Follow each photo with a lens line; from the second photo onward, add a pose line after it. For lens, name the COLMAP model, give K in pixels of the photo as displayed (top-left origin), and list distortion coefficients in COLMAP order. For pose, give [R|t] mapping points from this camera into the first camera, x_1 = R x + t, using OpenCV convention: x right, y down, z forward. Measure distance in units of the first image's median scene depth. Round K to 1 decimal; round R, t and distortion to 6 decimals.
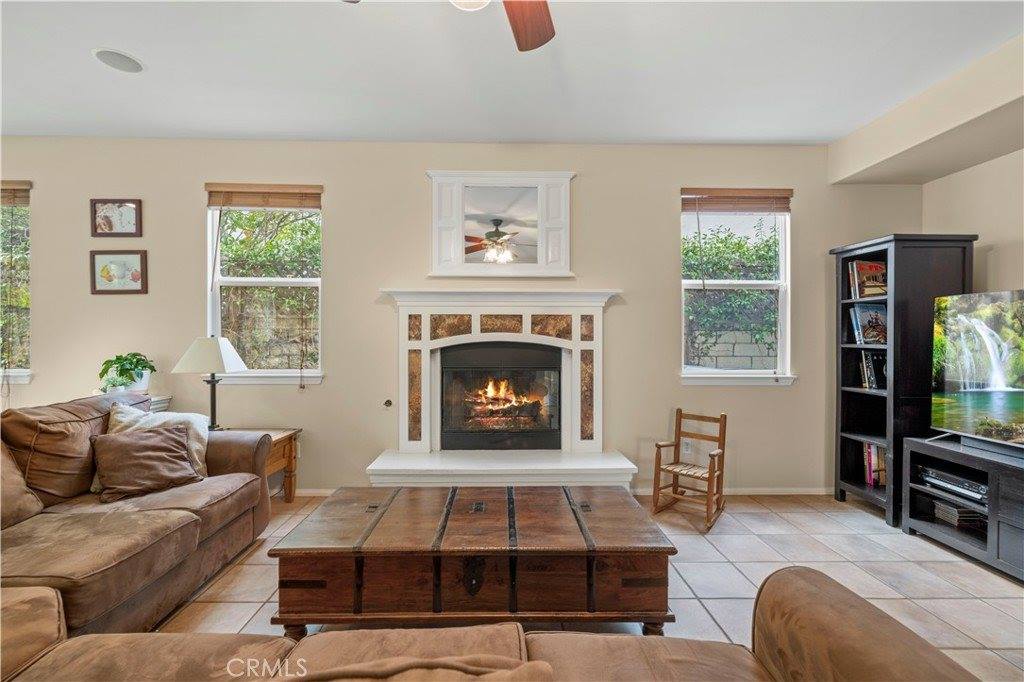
lens RADIAL K [[433.0, 0, 518.1], [0, 433.0, 343.3], [0, 0, 1]] dist [0.000951, -0.000103]
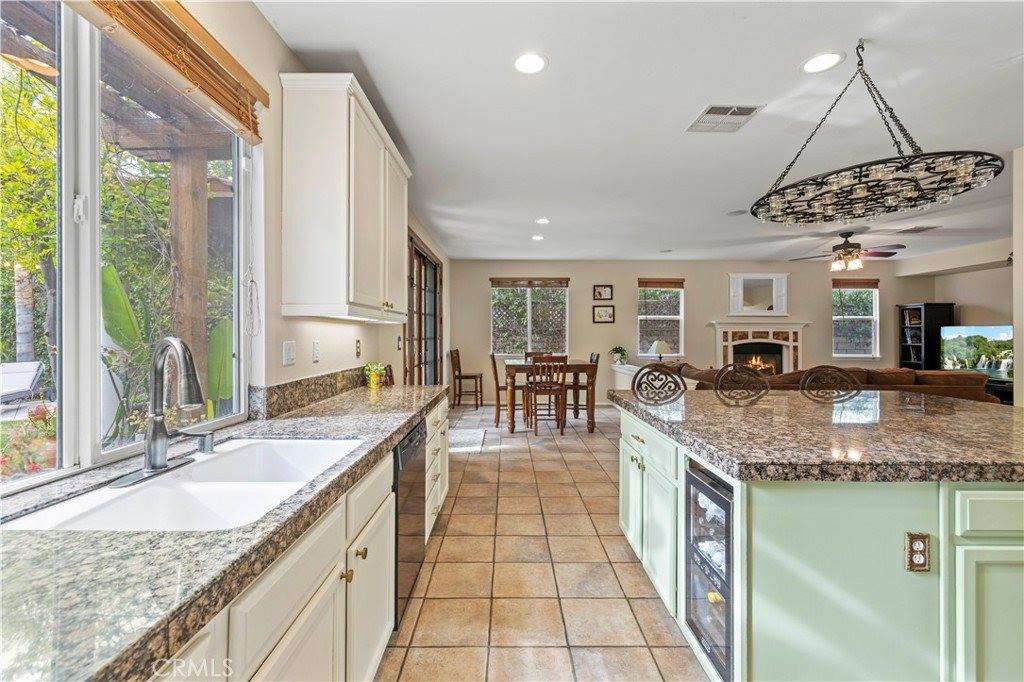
lens RADIAL K [[433.0, 0, 511.1], [0, 433.0, 337.0], [0, 0, 1]] dist [0.000951, -0.000103]
pose [[0.999465, 0.001380, -0.032663, -1.378015], [-0.001510, 0.999991, -0.003952, -0.022029], [0.032657, 0.003999, 0.999459, -1.520308]]
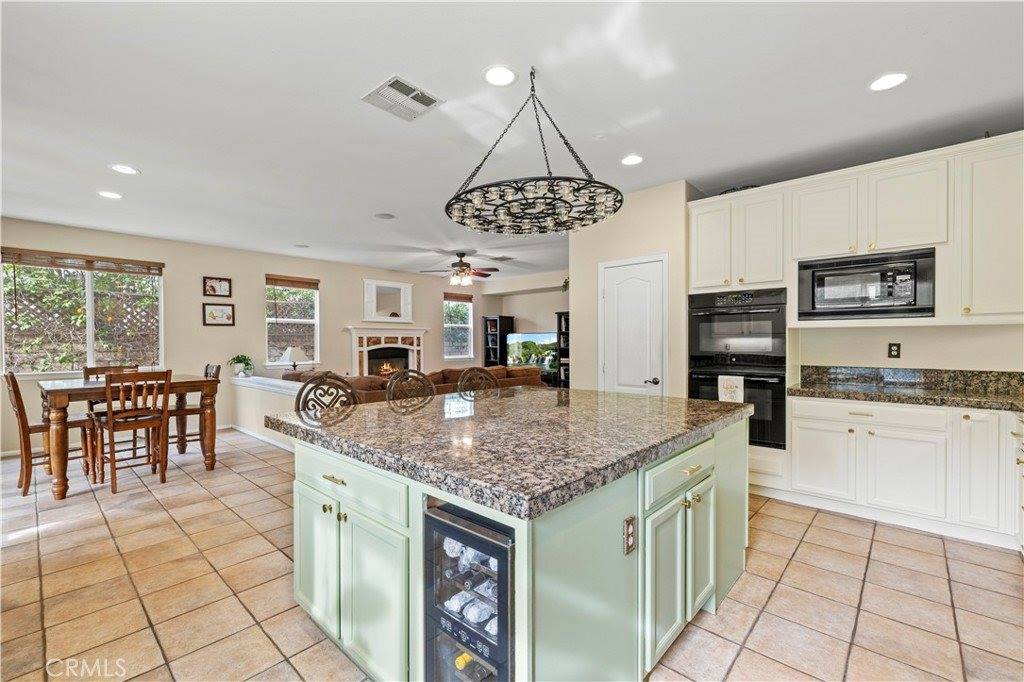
lens RADIAL K [[433.0, 0, 498.7], [0, 433.0, 346.8], [0, 0, 1]] dist [0.000951, -0.000103]
pose [[0.707170, -0.012928, 0.706925, -1.422781], [0.009814, 0.999916, 0.008469, -0.021706], [-0.706975, 0.000949, 0.707238, -1.305138]]
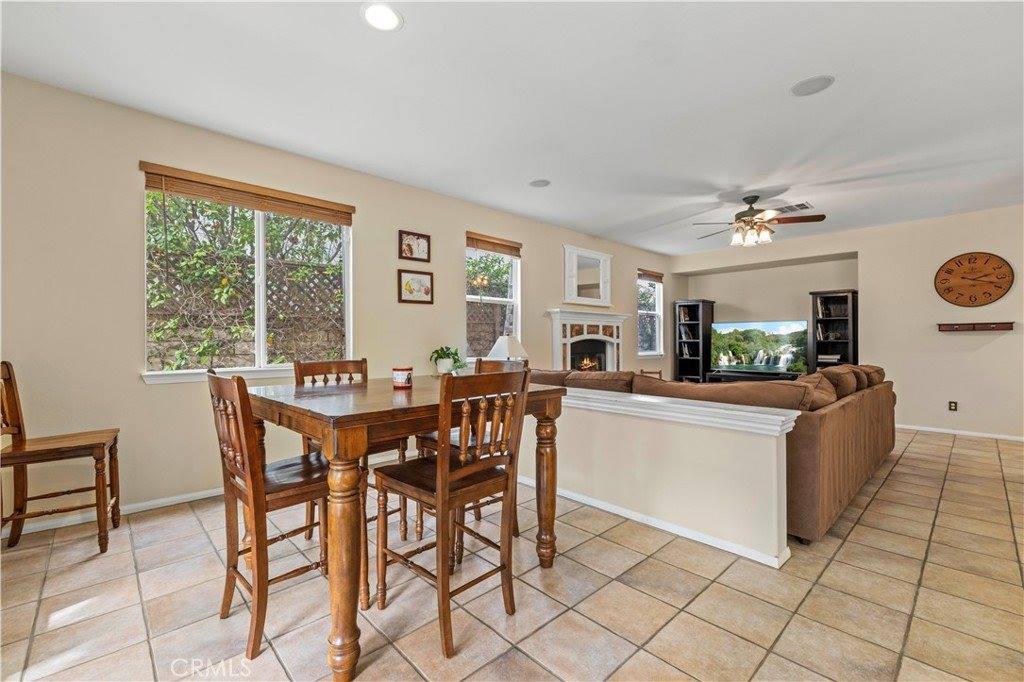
lens RADIAL K [[433.0, 0, 496.8], [0, 433.0, 344.5], [0, 0, 1]] dist [0.000951, -0.000103]
pose [[0.757806, -0.007634, 0.652435, -1.616706], [0.004633, 0.999969, 0.006319, 0.006975], [-0.652463, -0.001766, 0.757819, -0.184979]]
